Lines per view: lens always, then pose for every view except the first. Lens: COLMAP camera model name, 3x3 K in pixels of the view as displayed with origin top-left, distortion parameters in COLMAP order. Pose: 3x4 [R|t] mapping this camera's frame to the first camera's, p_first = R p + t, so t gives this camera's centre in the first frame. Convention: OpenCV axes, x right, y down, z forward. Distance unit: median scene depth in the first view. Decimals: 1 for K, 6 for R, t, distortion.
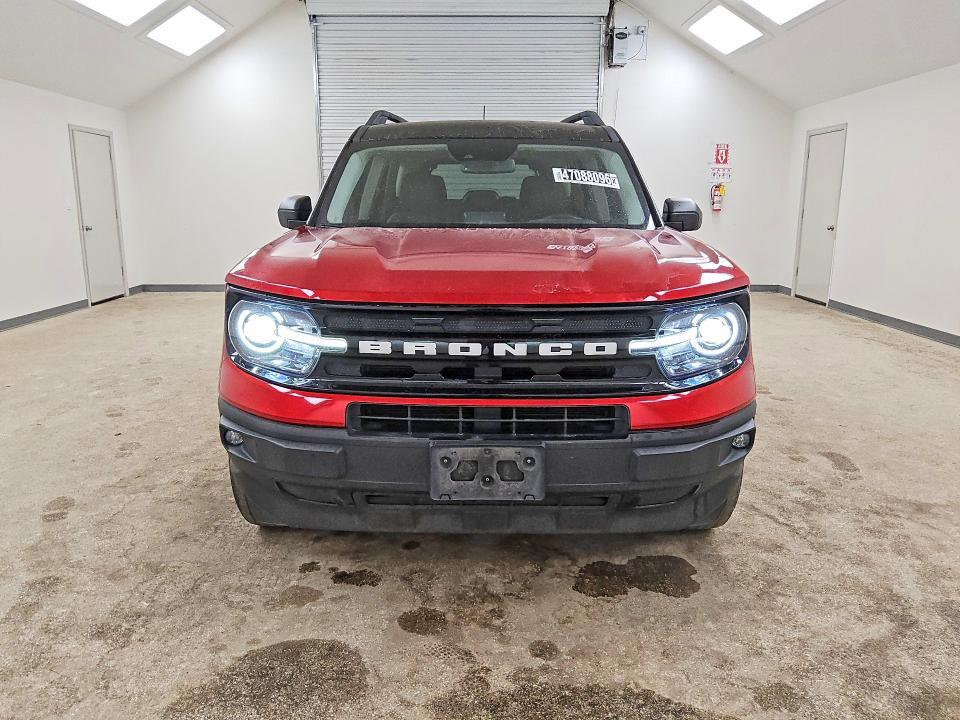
lens RADIAL K [[773.0, 0, 475.7], [0, 773.0, 358.2], [0, 0, 1]] dist [0.018961, 0.007749]
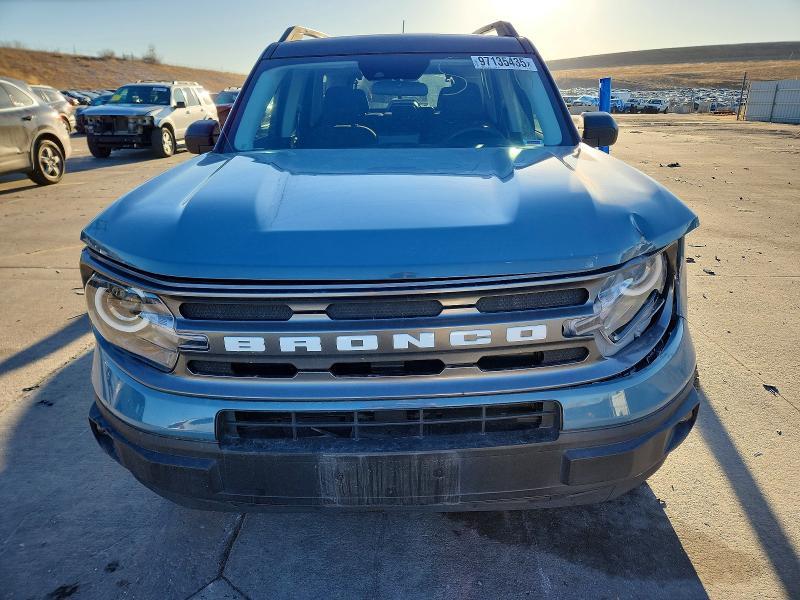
lens RADIAL K [[644.1, 0, 406.8], [0, 644.1, 299.1], [0, 0, 1]] dist [0.018961, 0.007749]
pose [[0.999639, -0.026648, -0.003316, 0.020536], [0.026846, 0.994608, 0.100174, -0.061364], [0.000629, -0.100227, 0.994964, 0.169638]]
